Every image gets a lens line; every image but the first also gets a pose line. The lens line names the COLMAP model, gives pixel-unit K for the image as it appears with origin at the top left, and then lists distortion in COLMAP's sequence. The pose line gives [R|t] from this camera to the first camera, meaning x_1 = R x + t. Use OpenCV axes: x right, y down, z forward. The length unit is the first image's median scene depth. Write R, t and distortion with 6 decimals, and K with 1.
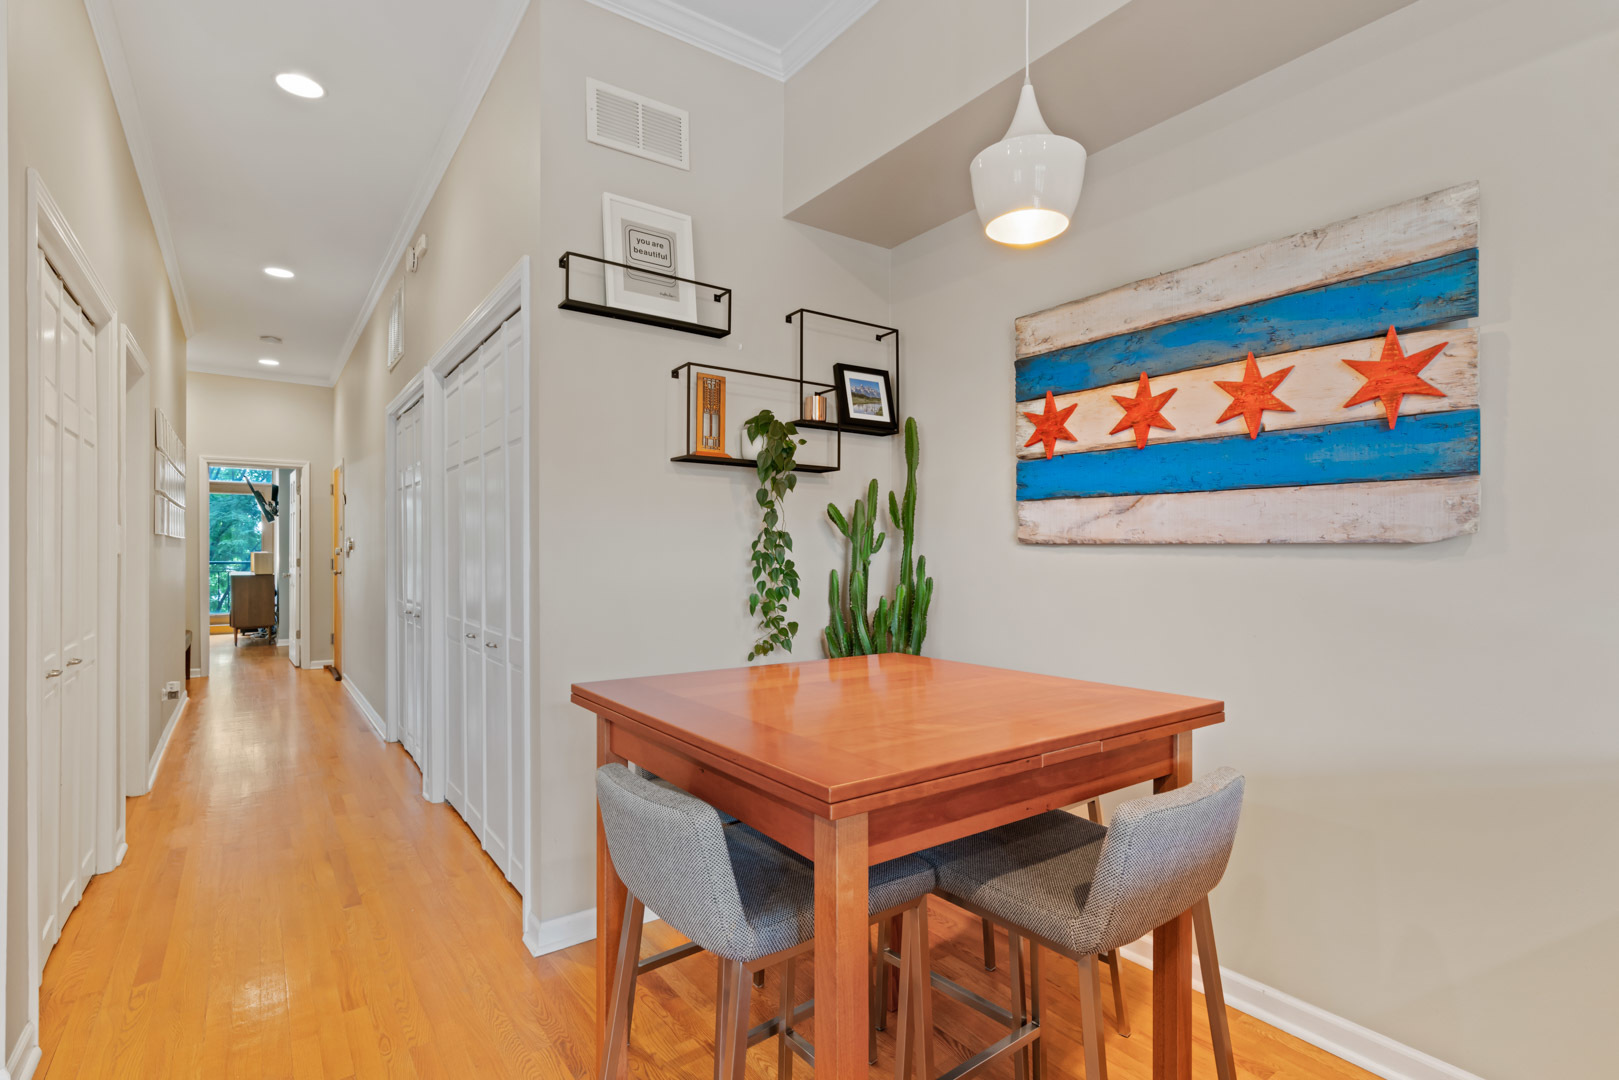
lens RADIAL K [[766.8, 0, 819.3], [0, 766.8, 551.5], [0, 0, 1]] dist [-0.003622, 0.000180]
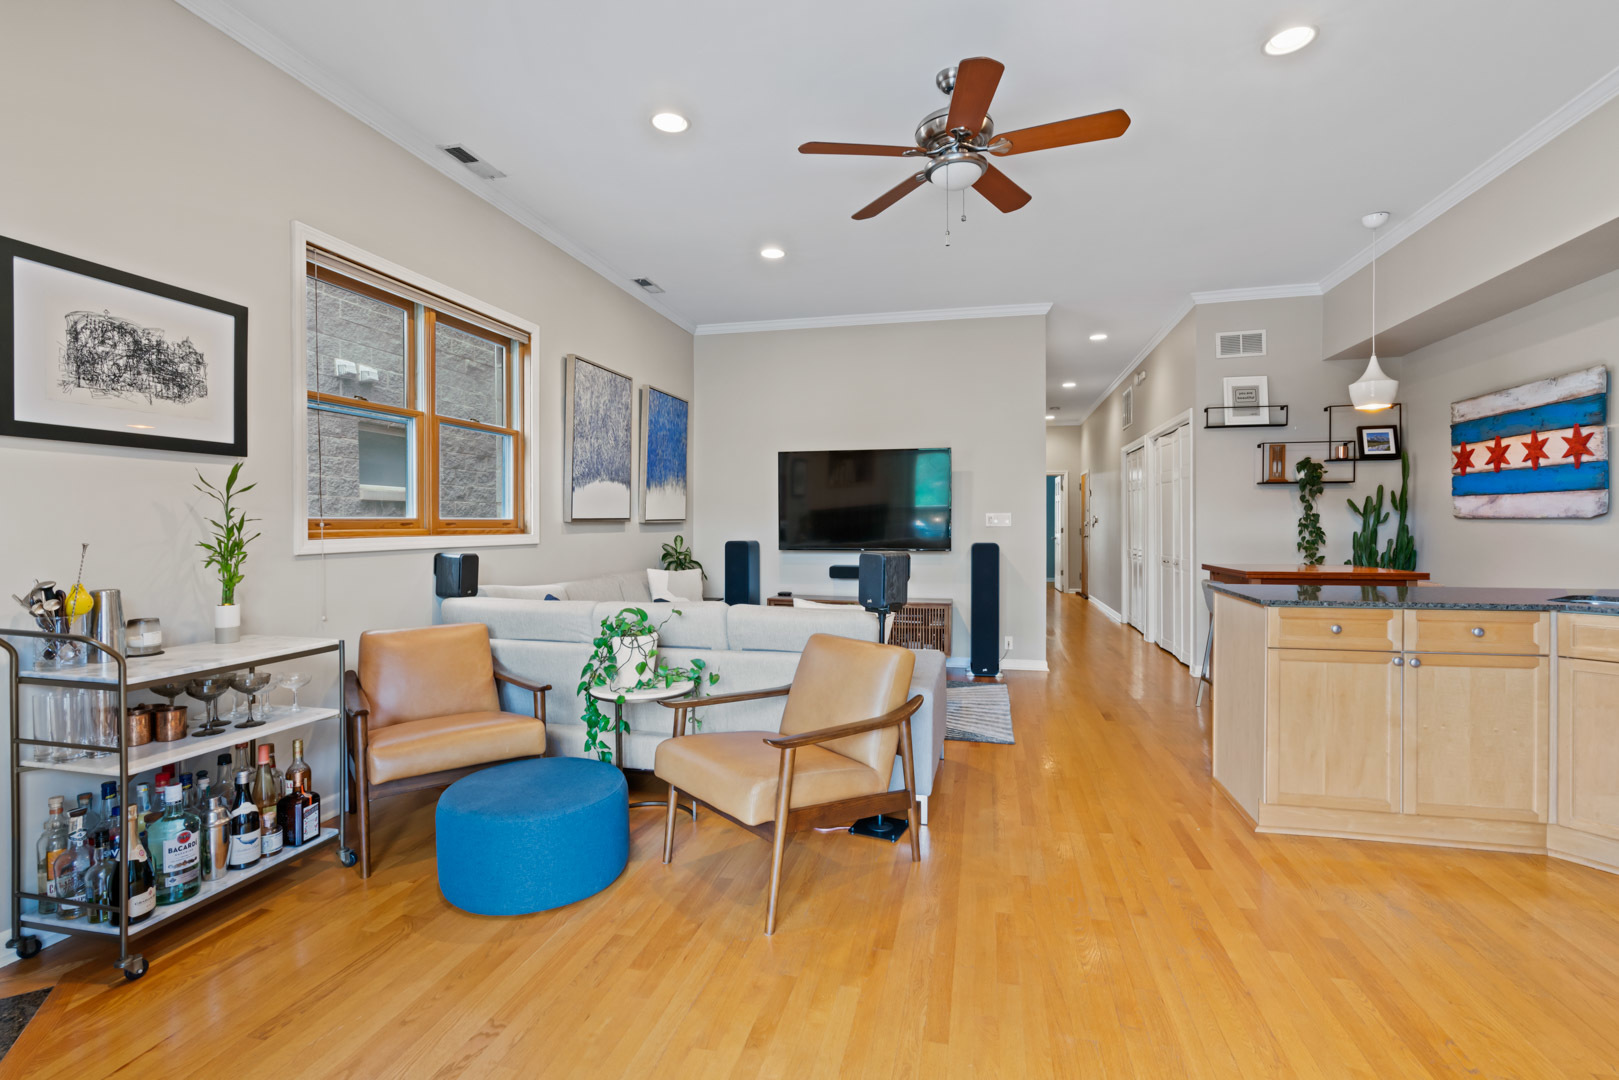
lens RADIAL K [[730.1, 0, 819.1], [0, 730.1, 529.8], [0, 0, 1]] dist [-0.003380, 0.001178]
pose [[0.651705, 0.000366, -0.758472, 0.603380], [0.006567, 0.999960, 0.006125, -0.001875], [0.758444, -0.008972, 0.651676, -1.412371]]
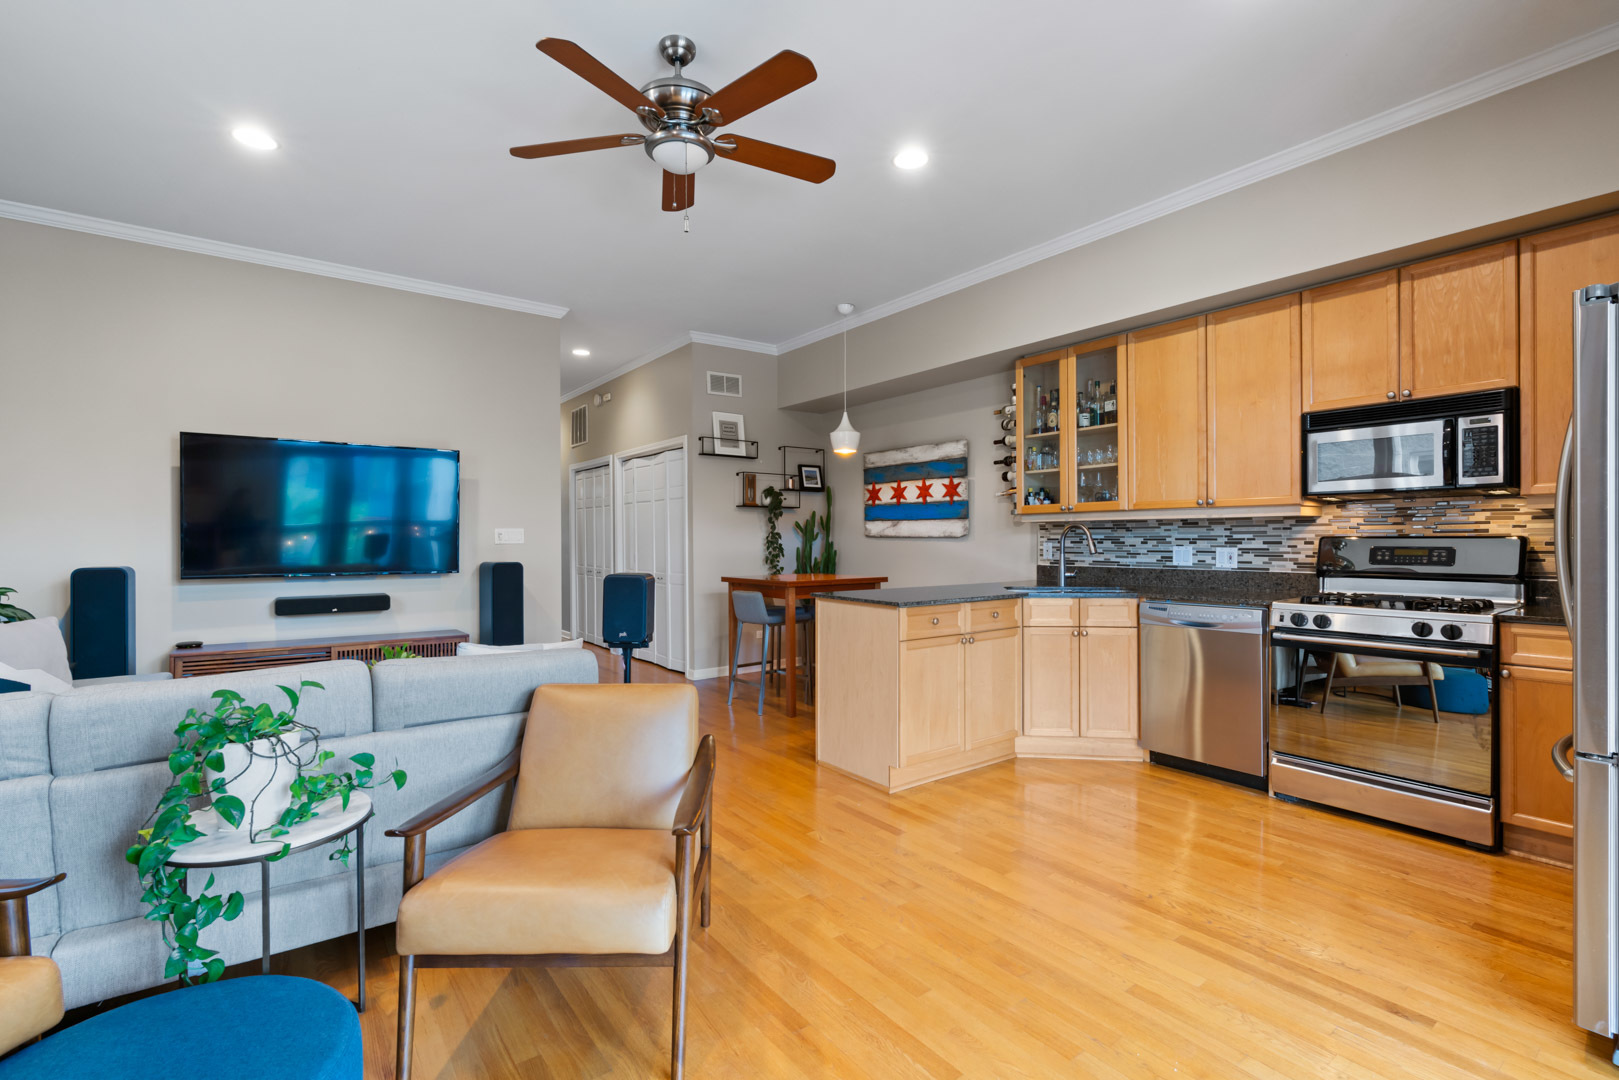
lens RADIAL K [[730.1, 0, 808.8], [0, 730.1, 539.8], [0, 0, 1]] dist [-0.003380, 0.001178]
pose [[0.999983, -0.005333, 0.002246, 0.054458], [0.005328, 0.999984, 0.002100, -0.005680], [-0.002257, -0.002088, 0.999995, -1.539093]]
